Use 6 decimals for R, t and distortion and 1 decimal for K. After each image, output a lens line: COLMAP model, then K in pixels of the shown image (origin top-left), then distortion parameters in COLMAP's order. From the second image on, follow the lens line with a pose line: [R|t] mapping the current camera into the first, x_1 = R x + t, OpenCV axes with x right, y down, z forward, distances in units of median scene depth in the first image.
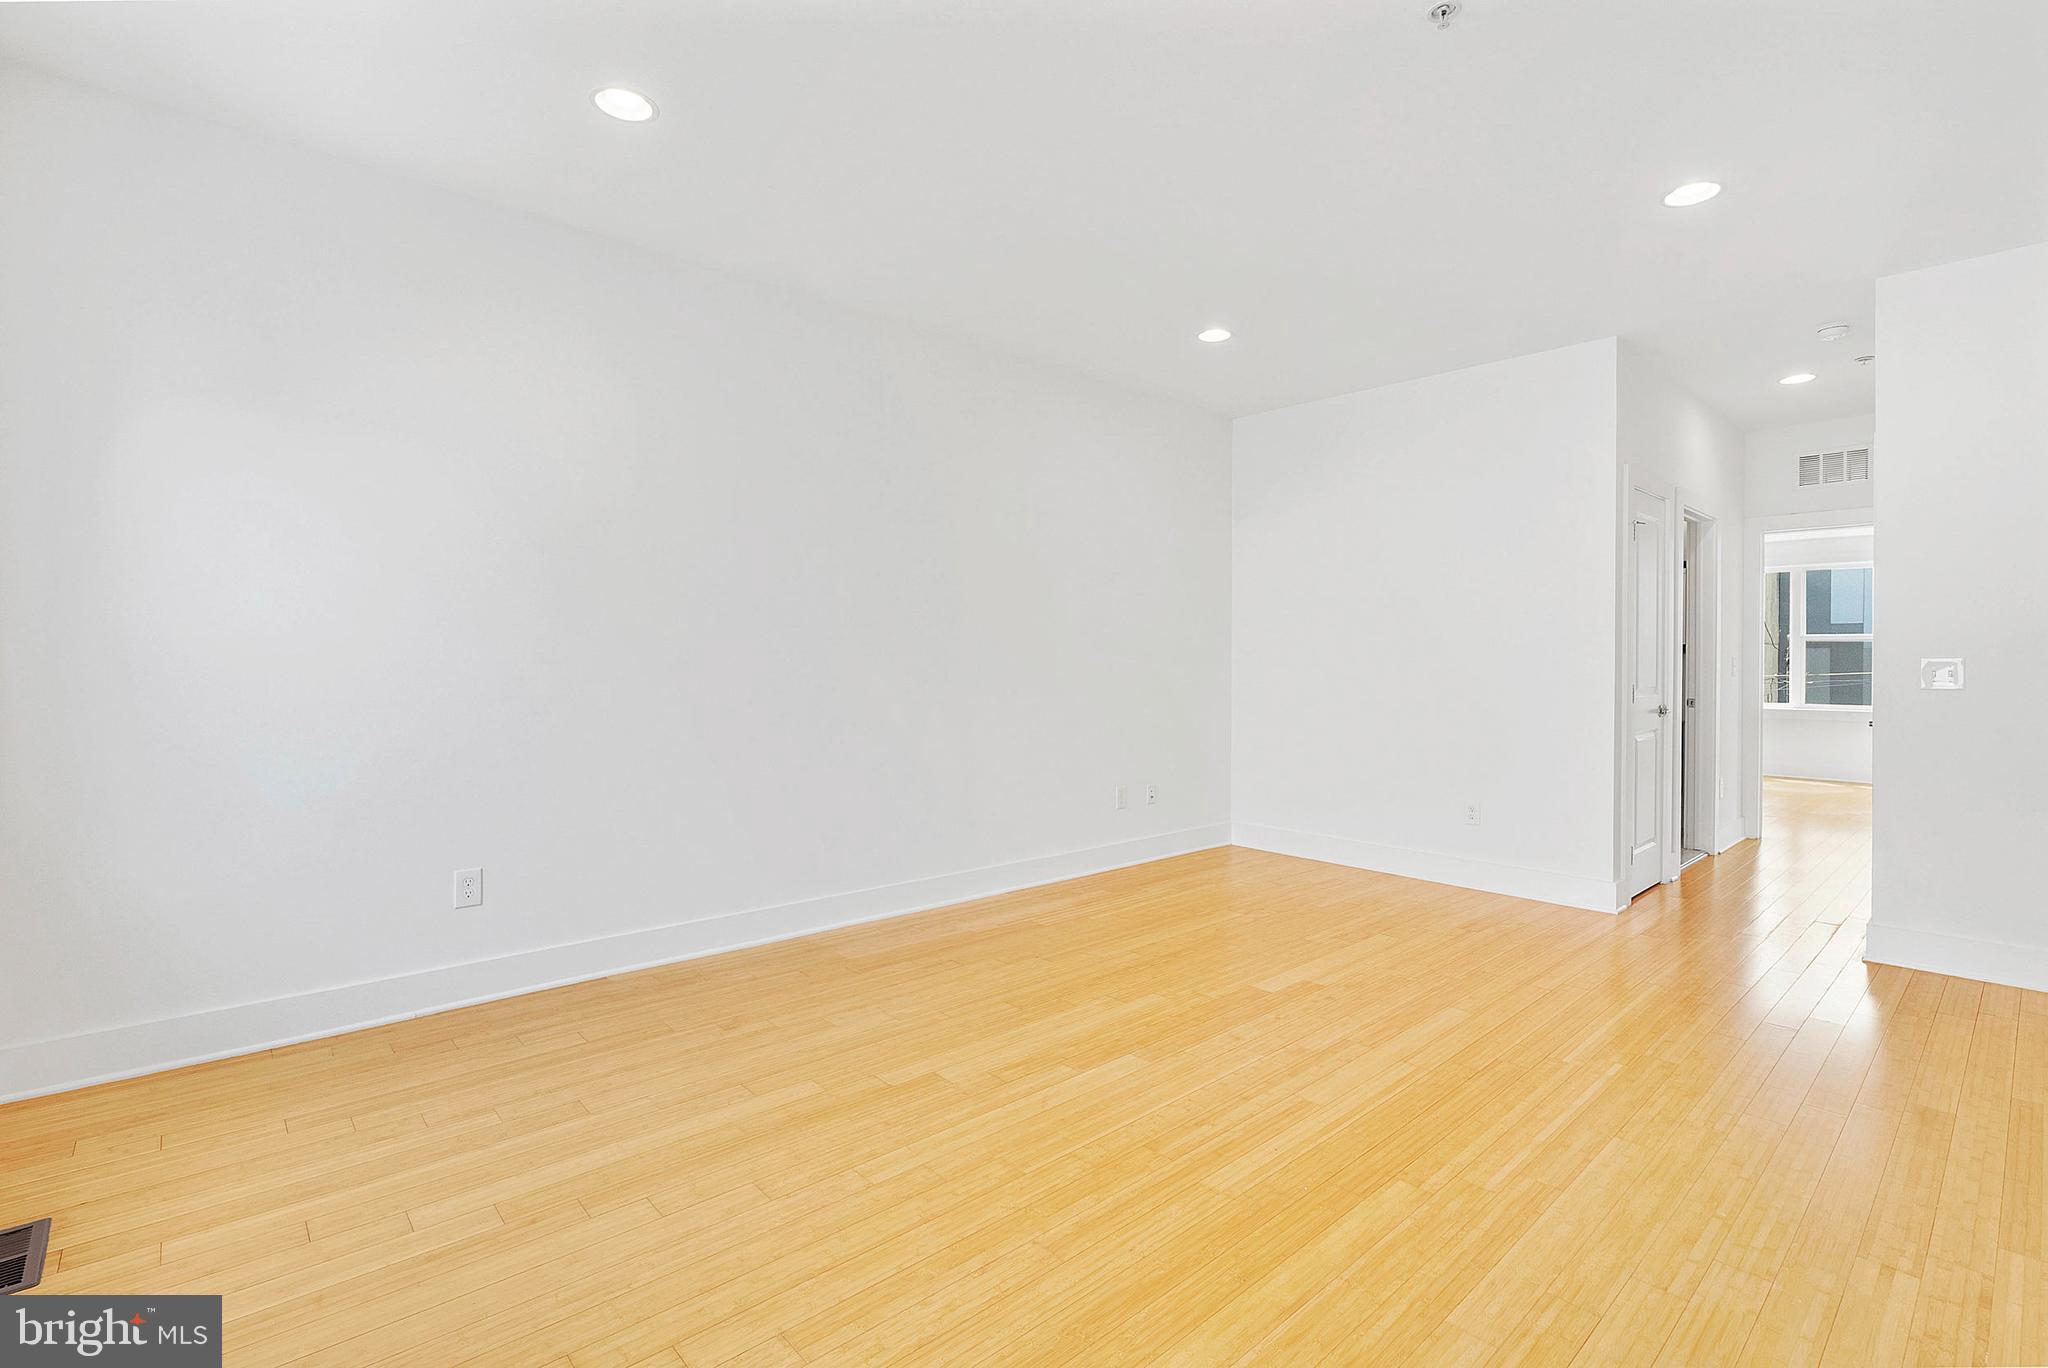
lens RADIAL K [[949.8, 0, 1073.2], [0, 949.8, 656.3], [0, 0, 1]] dist [0.001530, -0.000008]
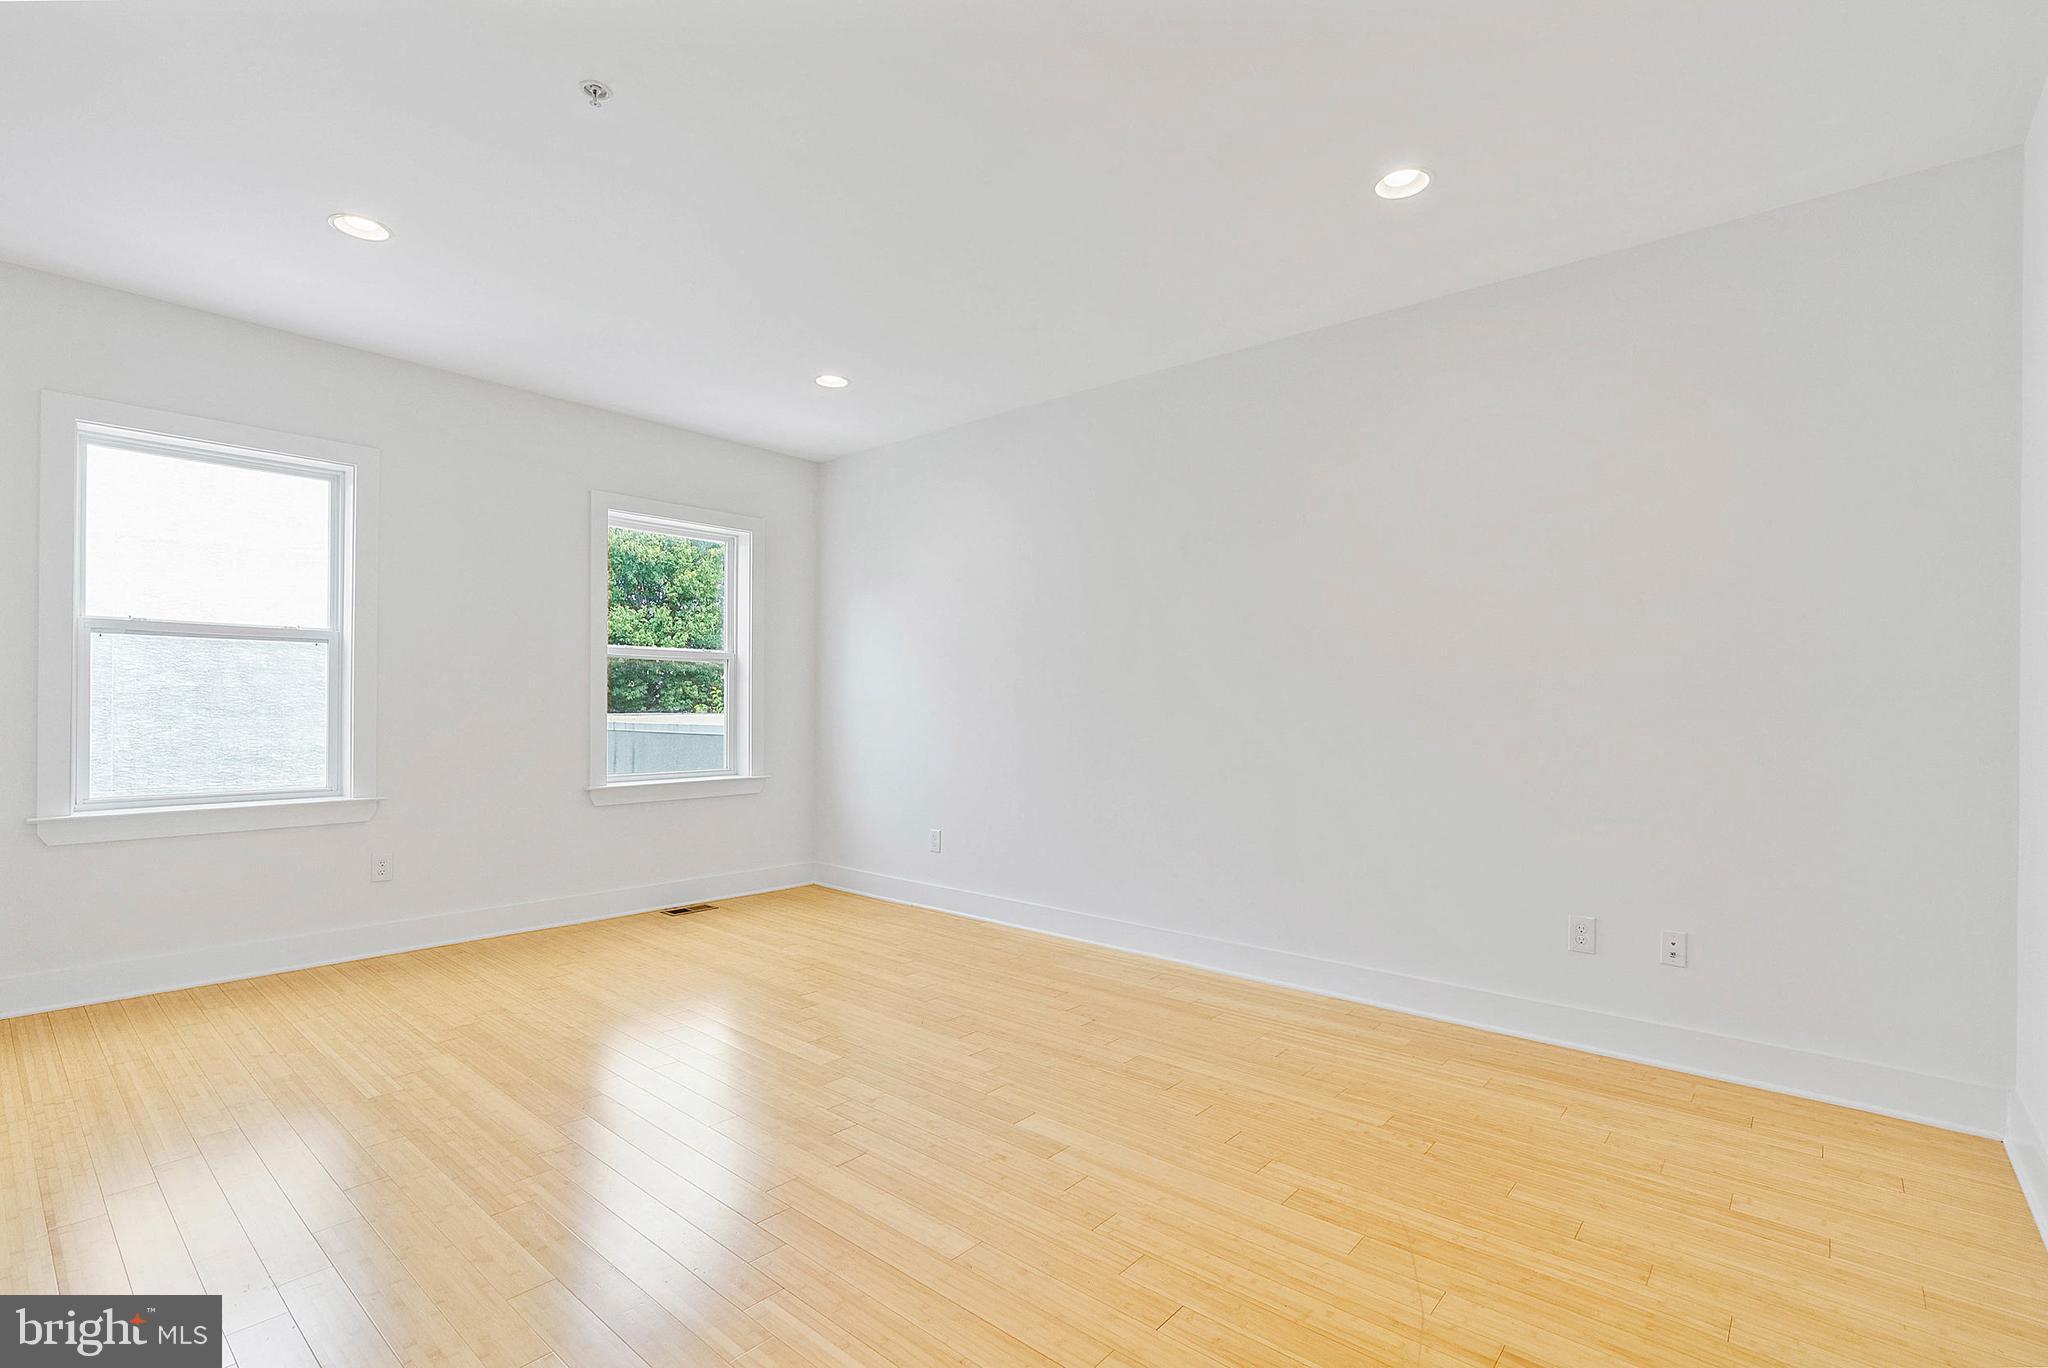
lens RADIAL K [[956.1, 0, 1019.8], [0, 956.1, 712.4], [0, 0, 1]] dist [-0.014284, 0.000356]
pose [[0.081235, 0.003011, -0.996690, 1.011246], [-0.002313, 0.999993, 0.002833, 0.008595], [0.996692, 0.002075, 0.081242, 0.948848]]
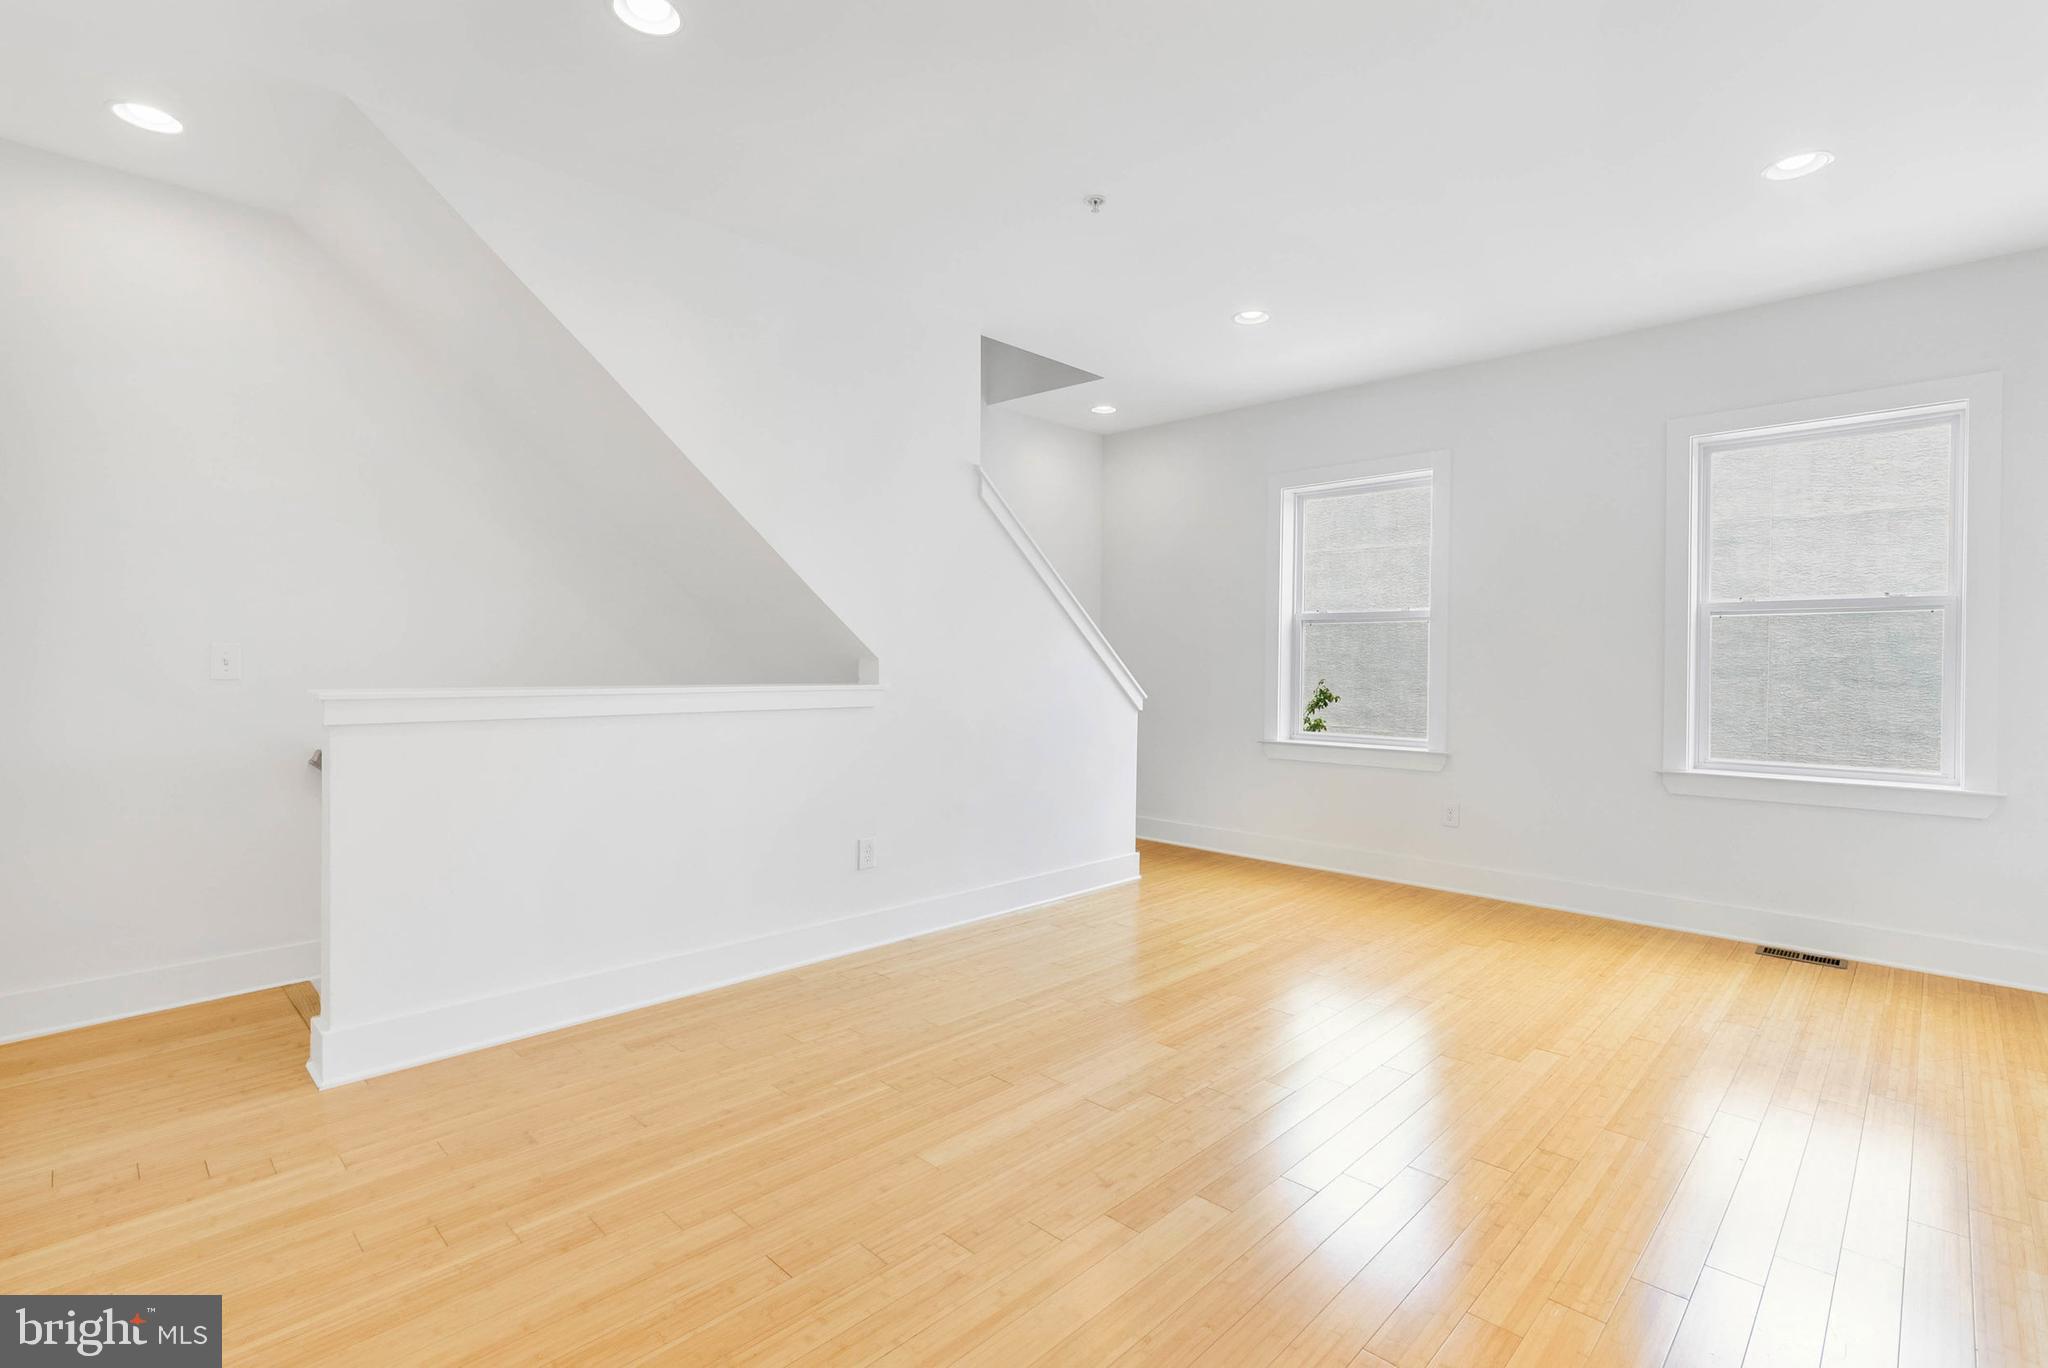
lens RADIAL K [[933.3, 0, 1029.8], [0, 933.3, 670.5], [0, 0, 1]] dist [-0.013610, 0.004805]
pose [[-0.999702, -0.014250, -0.019831, 0.340013], [-0.014318, 0.999892, 0.003272, 0.007811], [0.019782, 0.003555, -0.999798, 1.624919]]
